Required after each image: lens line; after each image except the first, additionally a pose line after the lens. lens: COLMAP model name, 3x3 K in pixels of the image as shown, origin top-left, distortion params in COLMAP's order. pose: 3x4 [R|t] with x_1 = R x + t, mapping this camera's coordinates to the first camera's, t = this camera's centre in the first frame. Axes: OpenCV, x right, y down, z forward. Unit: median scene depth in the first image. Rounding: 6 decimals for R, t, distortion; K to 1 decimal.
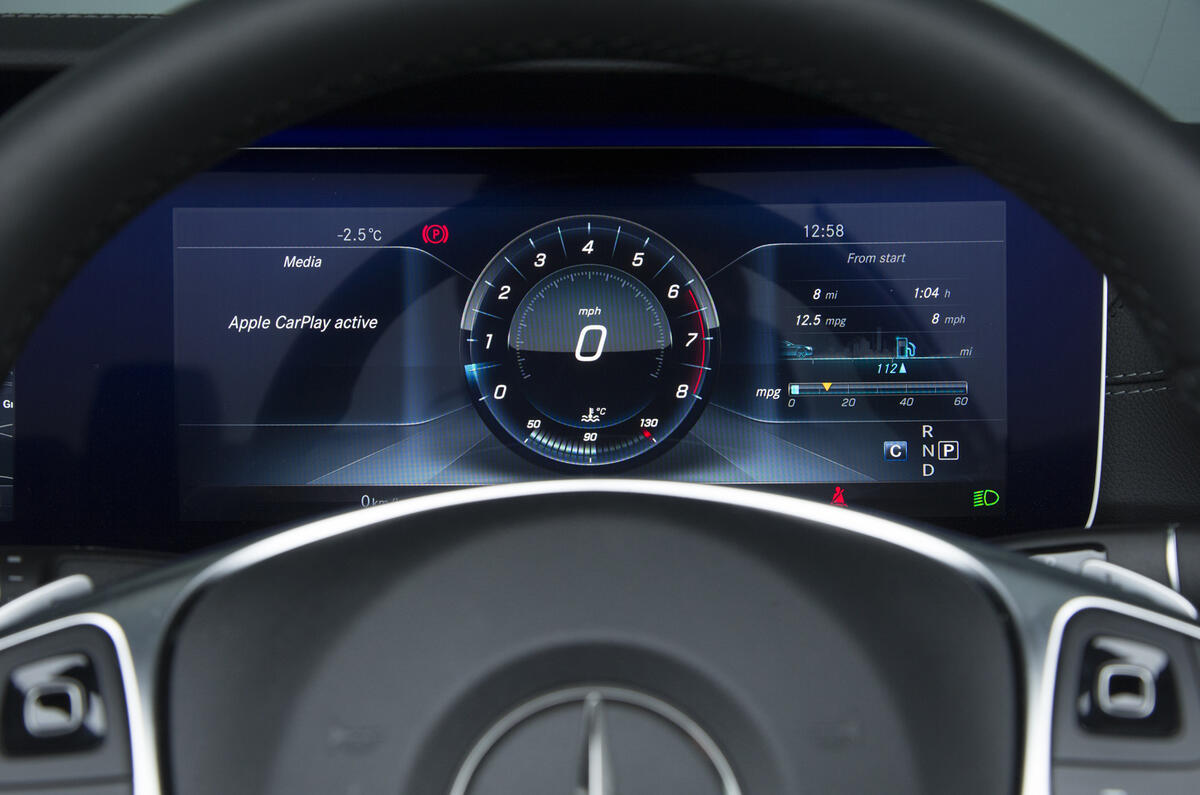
lens RADIAL K [[1613.5, 0, 597.3], [0, 1613.5, 397.9], [0, 0, 1]] dist [0.032168, 0.000000]
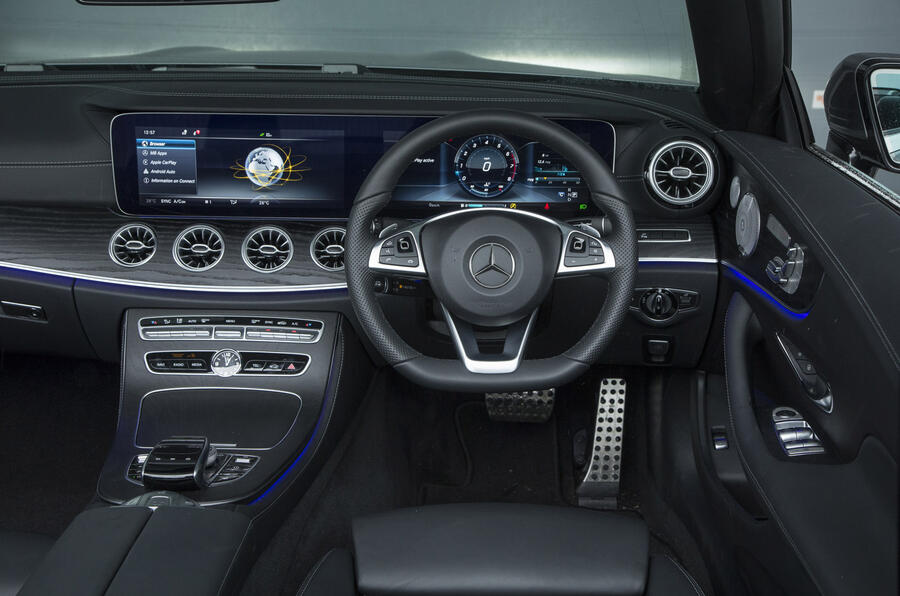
lens RADIAL K [[1210.1, 0, 448.9], [0, 1210.1, 299.5], [0, 0, 1]] dist [0.032168, 0.000000]
pose [[0.999808, 0.016525, -0.010544, -0.061227], [-0.014398, 0.984088, 0.177096, -0.241280], [0.013303, -0.176911, 0.984137, -2.033257]]
